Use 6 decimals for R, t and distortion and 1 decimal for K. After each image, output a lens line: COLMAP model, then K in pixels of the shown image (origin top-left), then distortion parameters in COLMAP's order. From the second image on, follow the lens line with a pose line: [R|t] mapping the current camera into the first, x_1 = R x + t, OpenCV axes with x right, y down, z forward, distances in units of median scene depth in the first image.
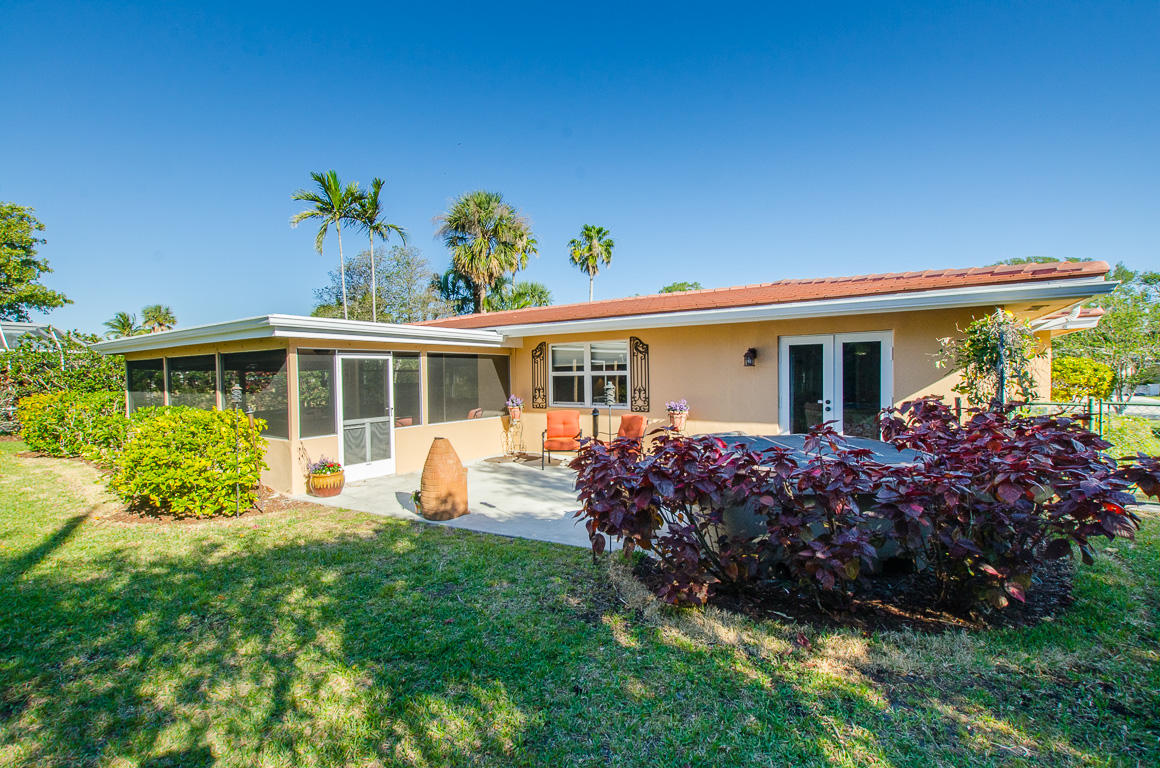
lens RADIAL K [[508.8, 0, 575.5], [0, 508.8, 384.3], [0, 0, 1]] dist [0.005789, -0.000207]
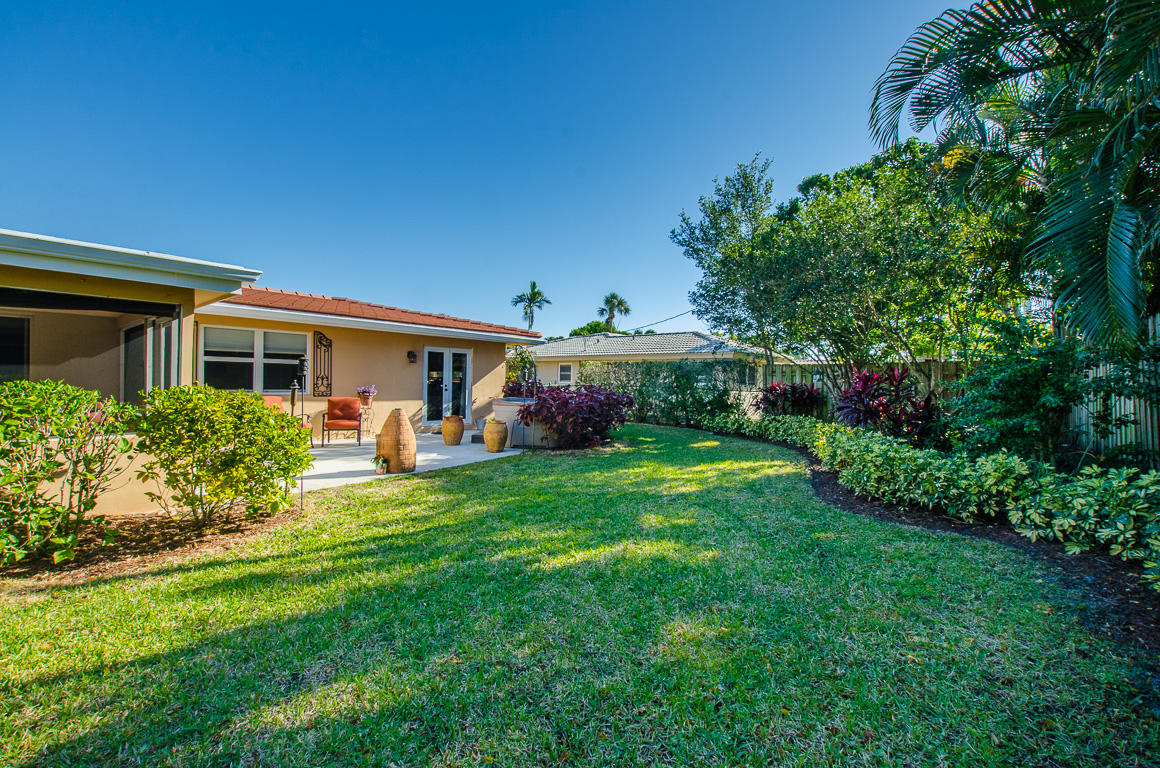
lens RADIAL K [[508.8, 0, 584.5], [0, 508.8, 387.7], [0, 0, 1]] dist [0.005789, -0.000207]
pose [[0.098582, 0.004973, 0.995116, -0.976655], [0.004960, 0.999973, -0.005489, 0.043401], [-0.995117, 0.005477, 0.098555, 0.290946]]
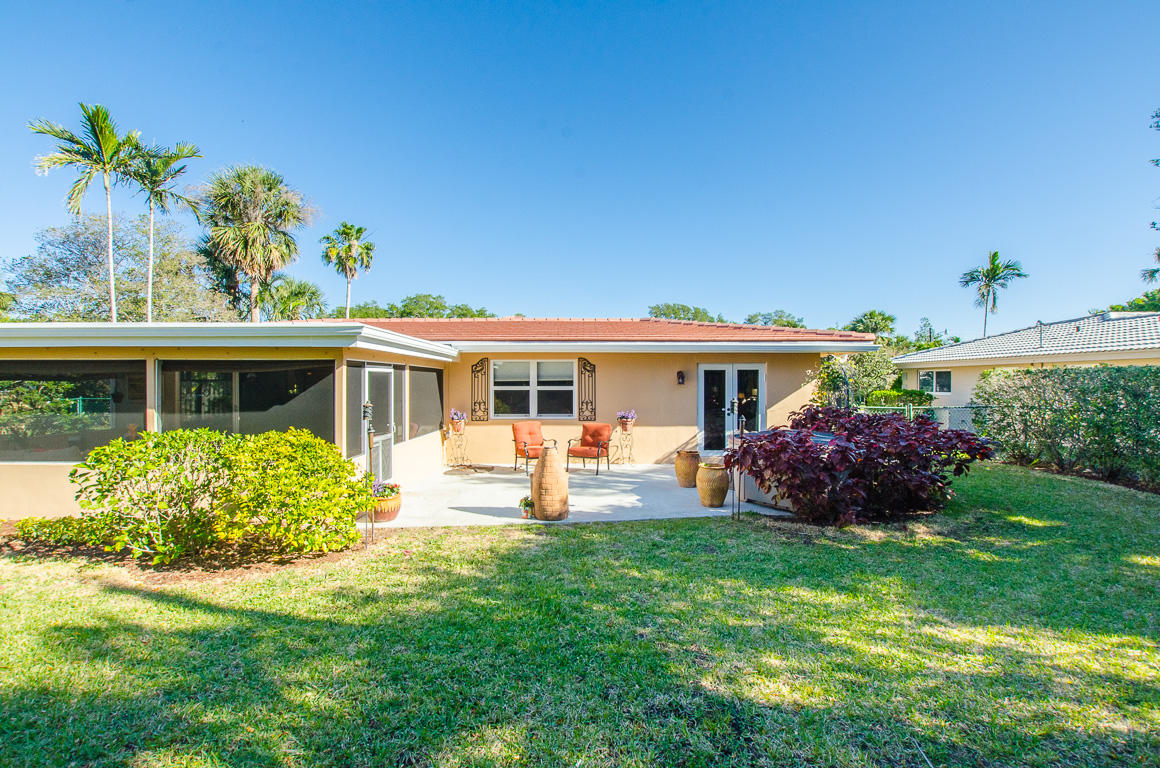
lens RADIAL K [[508.8, 0, 582.8], [0, 508.8, 383.6], [0, 0, 1]] dist [0.005789, -0.000207]
pose [[0.824948, 0.010900, 0.565103, -0.559172], [0.001707, 0.999761, -0.021776, -0.007343], [-0.565205, 0.018929, 0.824733, 0.020161]]
